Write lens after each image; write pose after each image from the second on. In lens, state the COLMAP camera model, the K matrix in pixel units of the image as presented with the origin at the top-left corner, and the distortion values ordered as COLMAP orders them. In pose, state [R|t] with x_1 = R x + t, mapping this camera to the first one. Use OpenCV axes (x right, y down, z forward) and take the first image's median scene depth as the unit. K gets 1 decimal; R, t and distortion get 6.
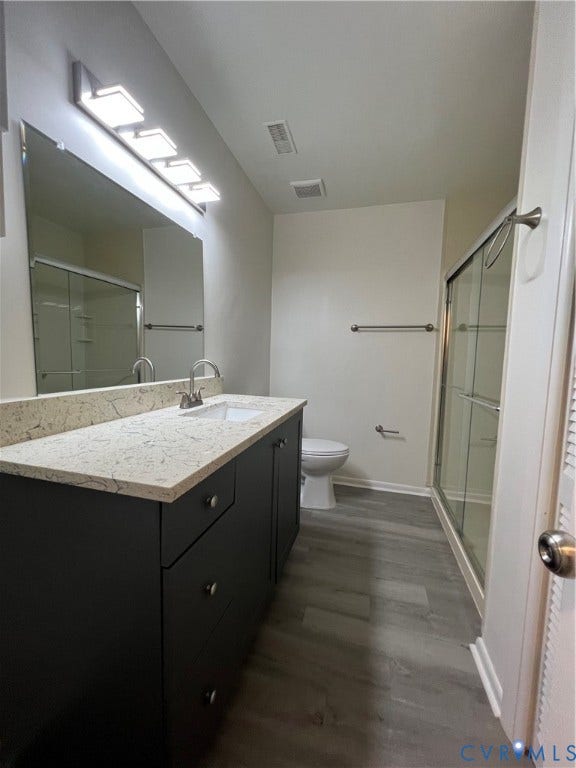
lens RADIAL K [[307.9, 0, 288.8], [0, 307.9, 384.2], [0, 0, 1]] dist [0.001695, 0.000226]
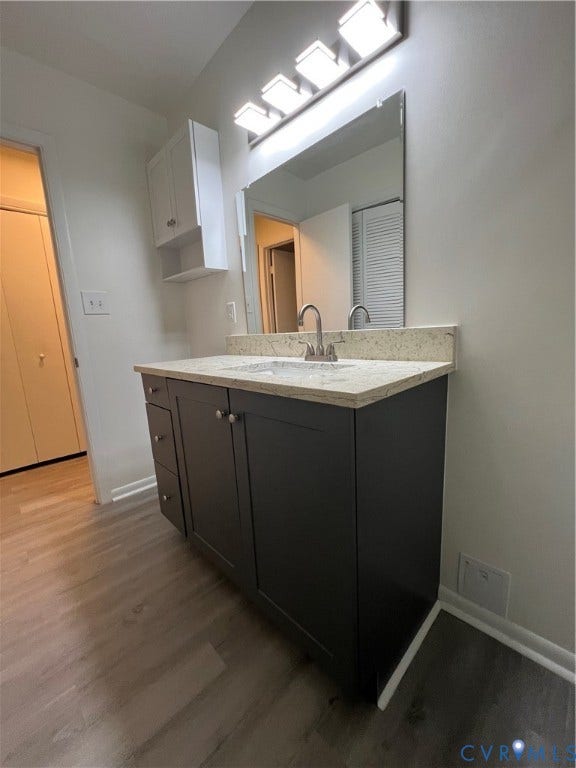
lens RADIAL K [[307.9, 0, 290.1], [0, 307.9, 384.6], [0, 0, 1]] dist [0.001695, 0.000226]
pose [[-0.505081, 0.152268, -0.849534, 0.561685], [-0.038921, 0.979294, 0.198666, -0.036841], [0.862194, 0.133408, -0.488696, 1.624063]]
